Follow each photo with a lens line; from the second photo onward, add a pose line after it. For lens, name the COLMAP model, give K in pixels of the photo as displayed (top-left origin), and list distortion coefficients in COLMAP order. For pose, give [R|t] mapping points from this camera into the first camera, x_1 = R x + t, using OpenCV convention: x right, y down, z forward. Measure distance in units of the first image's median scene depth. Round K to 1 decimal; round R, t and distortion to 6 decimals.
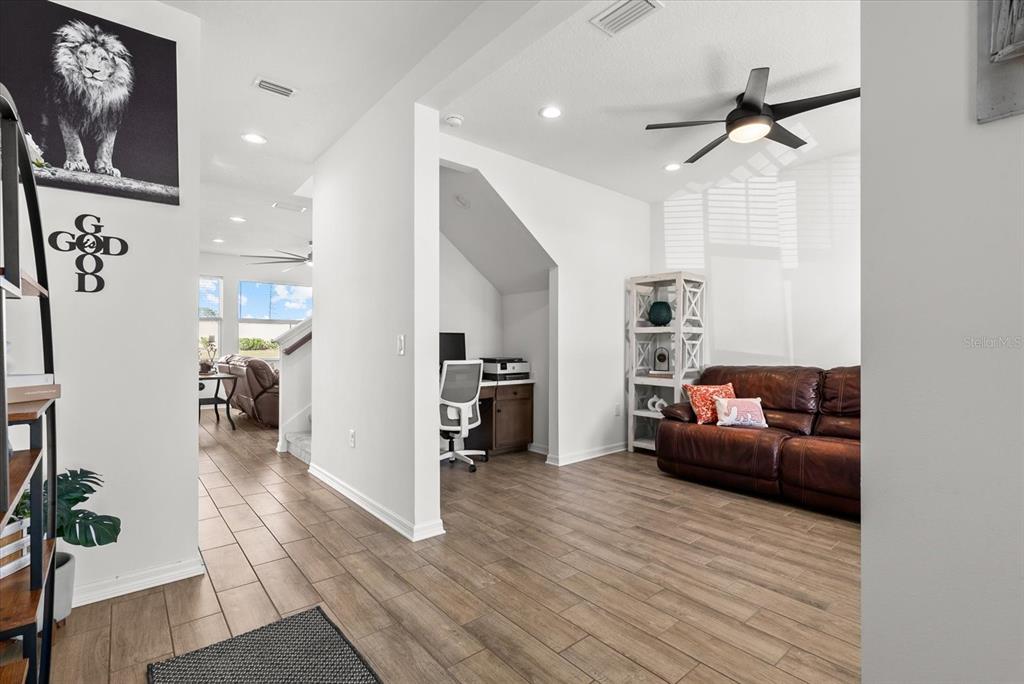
lens RADIAL K [[469.9, 0, 501.9], [0, 469.9, 346.4], [0, 0, 1]] dist [-0.004868, 0.000720]
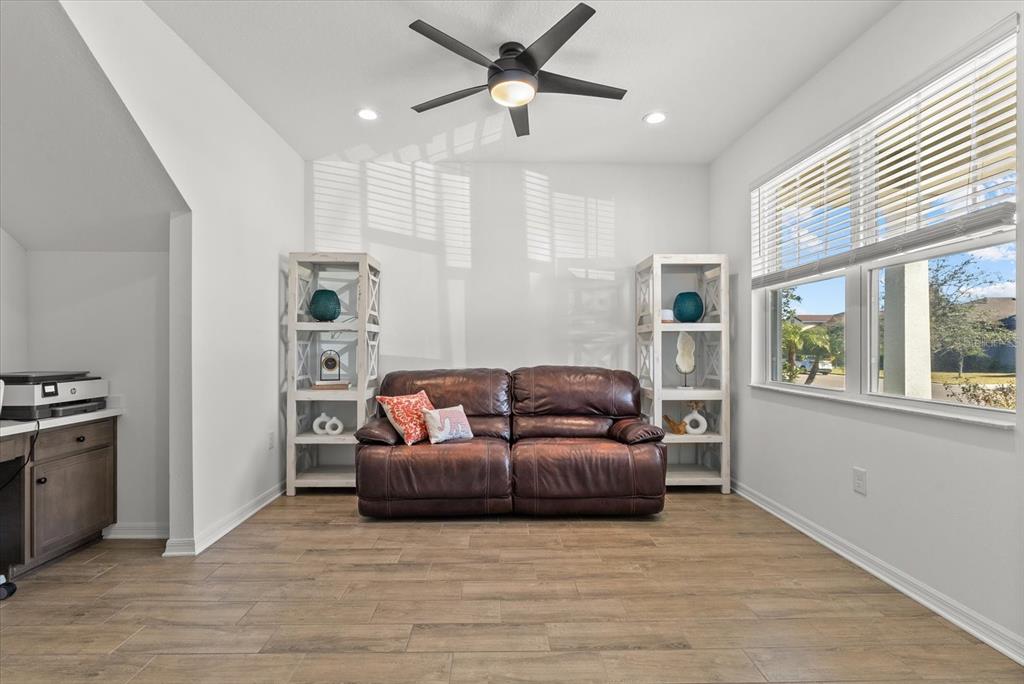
lens RADIAL K [[469.9, 0, 501.9], [0, 469.9, 346.4], [0, 0, 1]] dist [-0.004868, 0.000720]
pose [[0.615802, -0.001905, 0.787898, -0.110533], [0.004051, 0.999992, -0.000749, -0.002028], [-0.787890, 0.003653, 0.615805, 0.368429]]
